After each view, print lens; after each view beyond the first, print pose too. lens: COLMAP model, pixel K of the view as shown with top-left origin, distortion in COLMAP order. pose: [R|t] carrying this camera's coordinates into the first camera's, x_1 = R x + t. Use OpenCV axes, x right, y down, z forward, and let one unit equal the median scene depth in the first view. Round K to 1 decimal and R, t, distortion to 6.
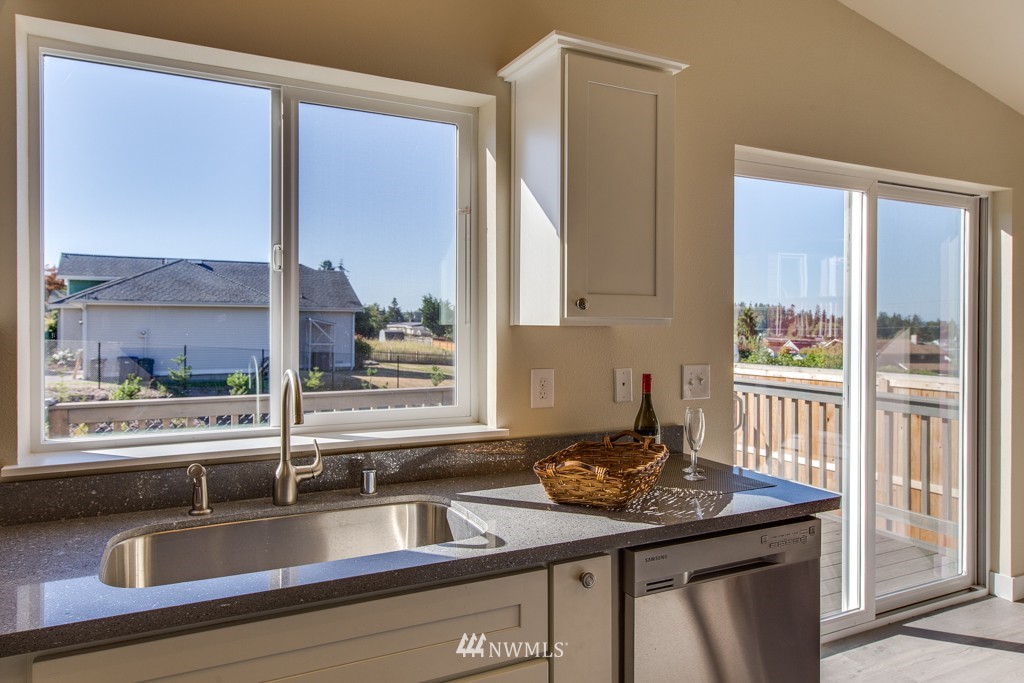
lens RADIAL K [[660.0, 0, 511.4], [0, 660.0, 327.9], [0, 0, 1]] dist [0.024371, -0.000823]
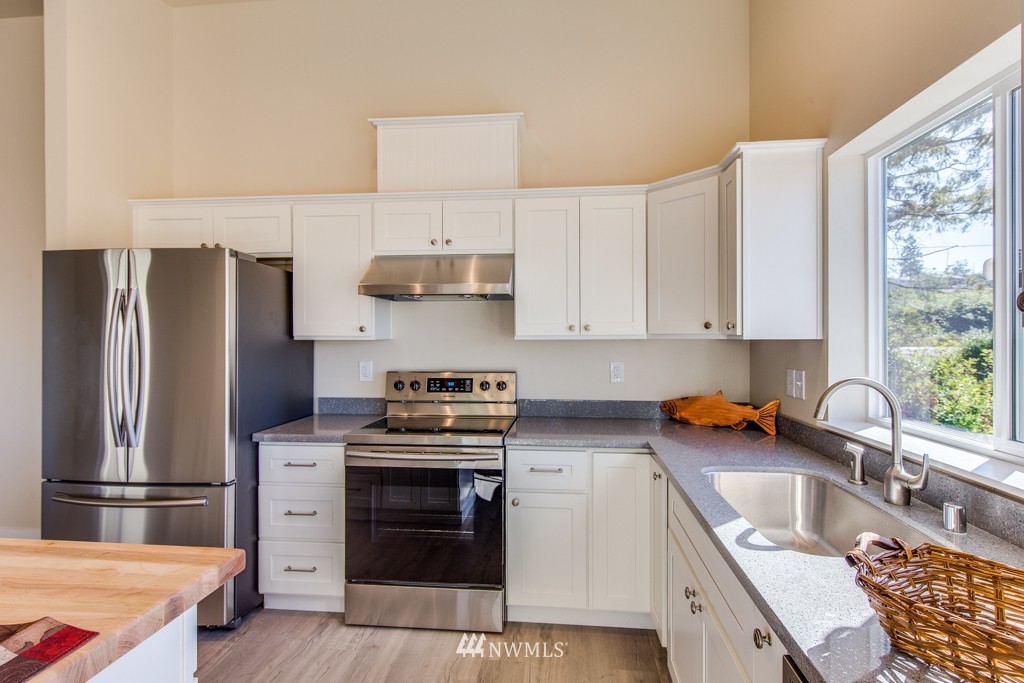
lens RADIAL K [[473.7, 0, 521.8], [0, 473.7, 334.4], [0, 0, 1]] dist [-0.001079, -0.000195]
pose [[-0.530670, -0.005198, -0.847563, 0.310299], [-0.006449, 0.999977, -0.002095, -0.004729], [0.847554, 0.004354, -0.530691, 0.443373]]
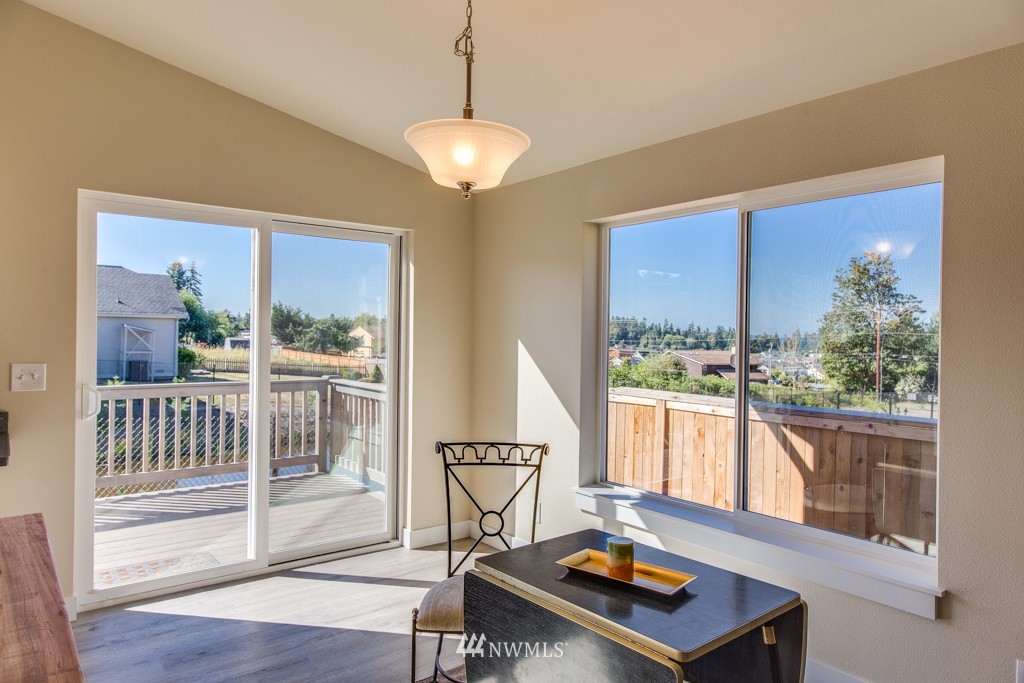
lens RADIAL K [[659.1, 0, 508.2], [0, 659.1, 328.1], [0, 0, 1]] dist [-0.001596, -0.001639]
pose [[0.982360, 0.012375, 0.186592, 0.668815], [-0.009636, 0.999832, -0.015583, -0.000603], [-0.186754, 0.013510, 0.982314, -0.280470]]
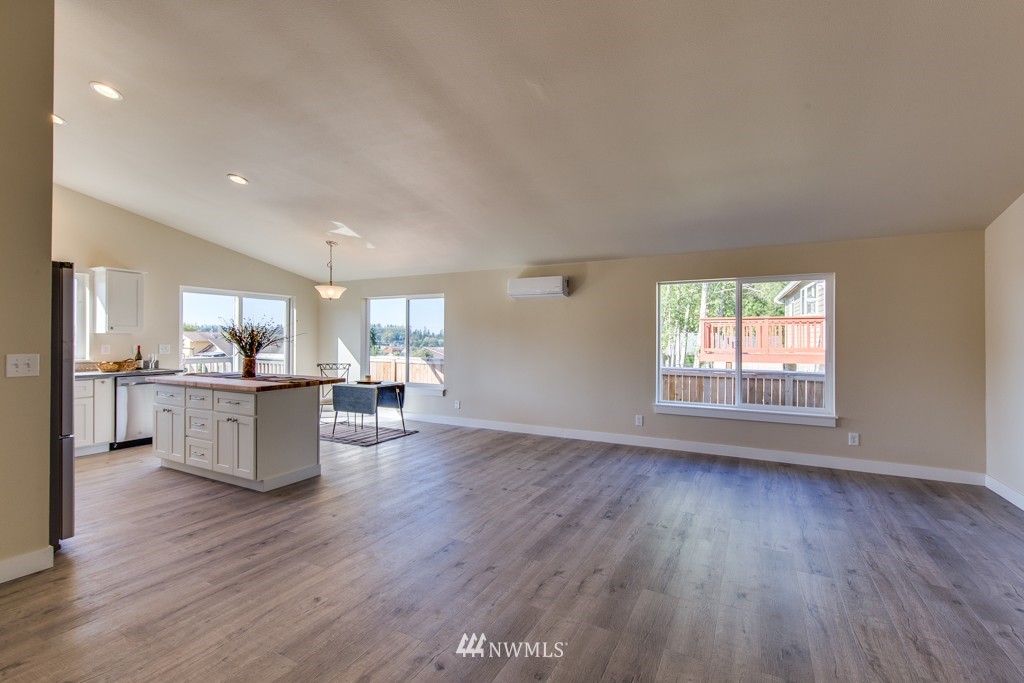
lens RADIAL K [[453.1, 0, 515.6], [0, 453.1, 338.8], [0, 0, 1]] dist [-0.001278, -0.000220]
pose [[0.815324, 0.000458, 0.579005, 0.292705], [0.002428, 0.999988, -0.004211, 0.028279], [-0.579000, 0.004839, 0.815313, -1.591958]]
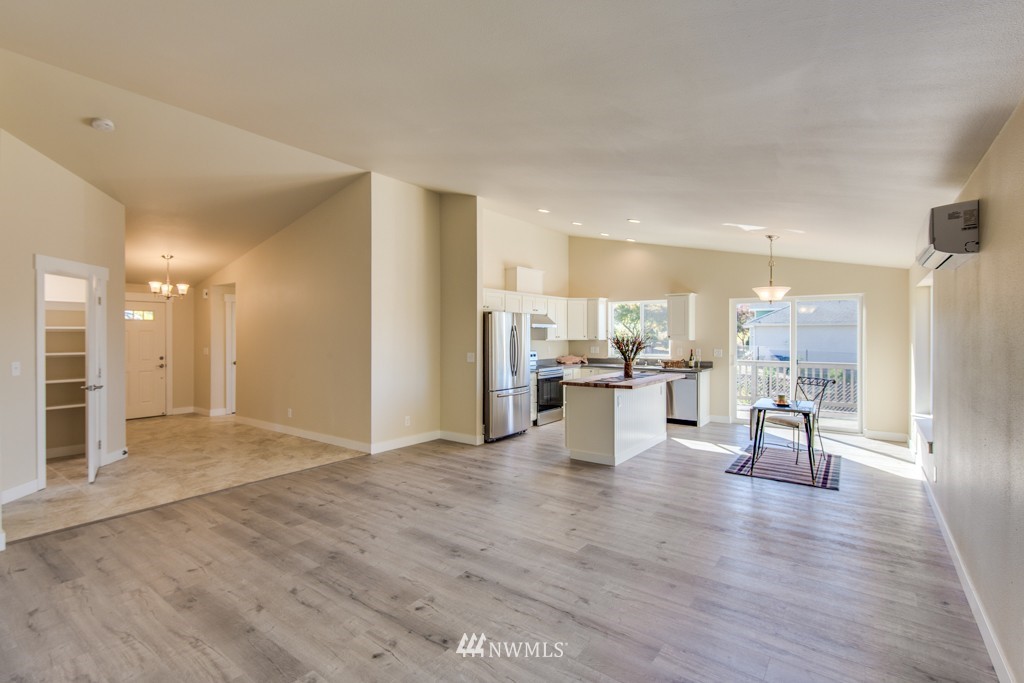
lens RADIAL K [[473.7, 0, 521.8], [0, 473.7, 334.4], [0, 0, 1]] dist [-0.001079, -0.000195]
pose [[0.457250, -0.004941, -0.889325, 1.824923], [-0.002460, 0.999974, -0.006820, -0.012985], [0.889335, 0.005306, 0.457226, -1.204311]]
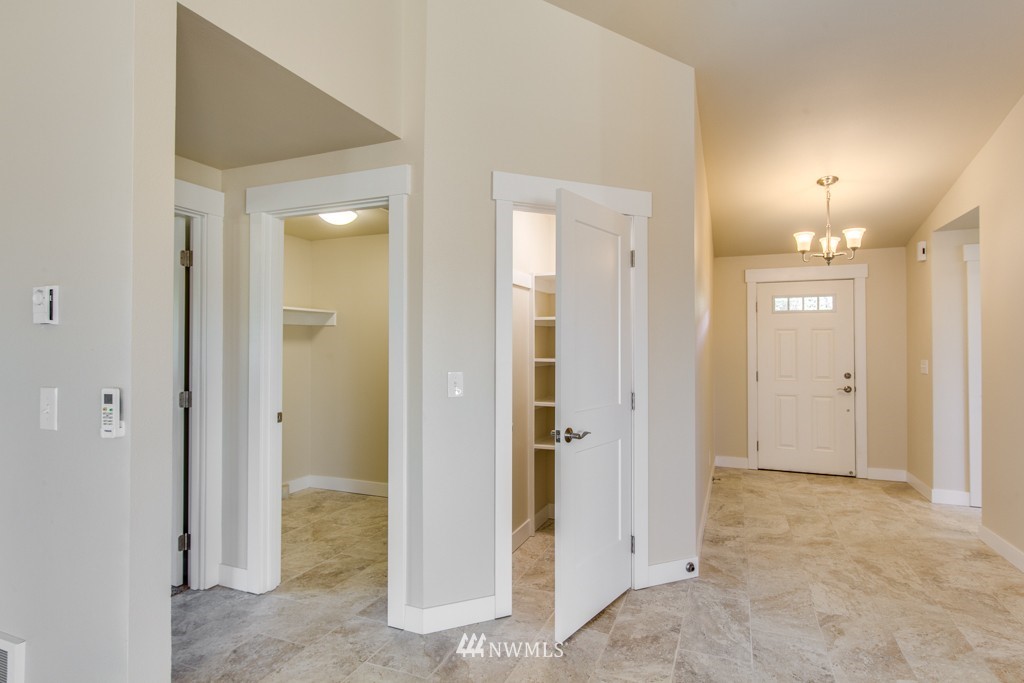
lens RADIAL K [[543.9, 0, 512.0], [0, 543.9, 341.5], [0, 0, 1]] dist [-0.001826, -0.000882]
pose [[-0.752878, -0.010893, -0.658070, 0.564575], [-0.006081, 0.999935, -0.009594, 0.018266], [0.658132, -0.003222, -0.752895, -1.181990]]
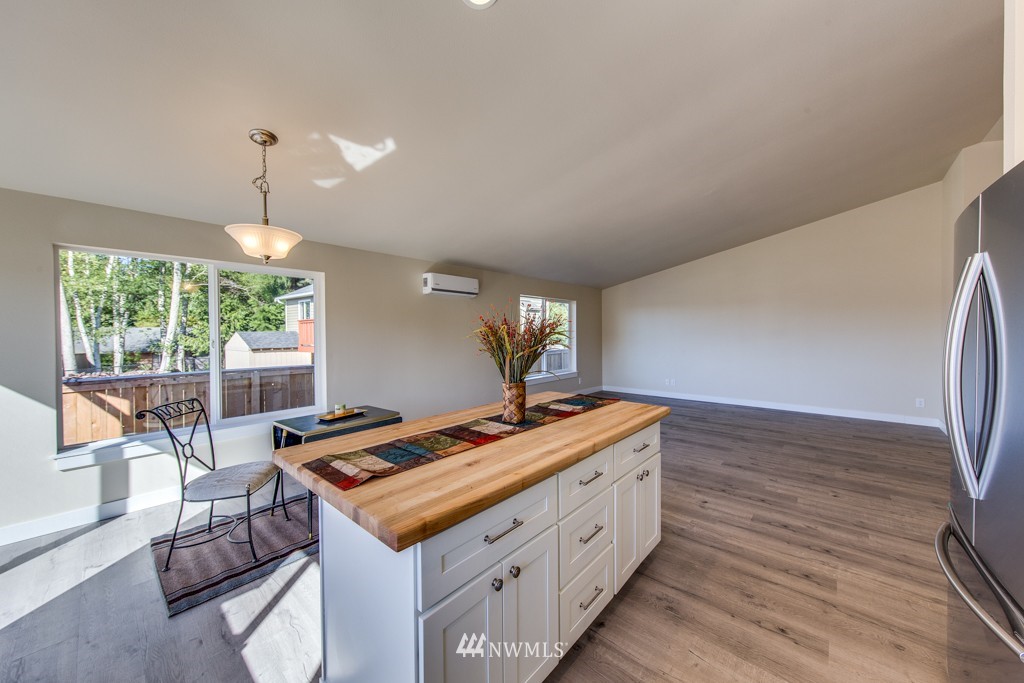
lens RADIAL K [[373.1, 0, 515.4], [0, 373.1, 337.9], [0, 0, 1]] dist [0.000366, -0.000134]
pose [[-0.381083, -0.016237, 0.924398, -0.091271], [0.014954, 0.999607, 0.023723, -0.005895], [-0.924420, 0.022864, -0.380690, 0.173061]]
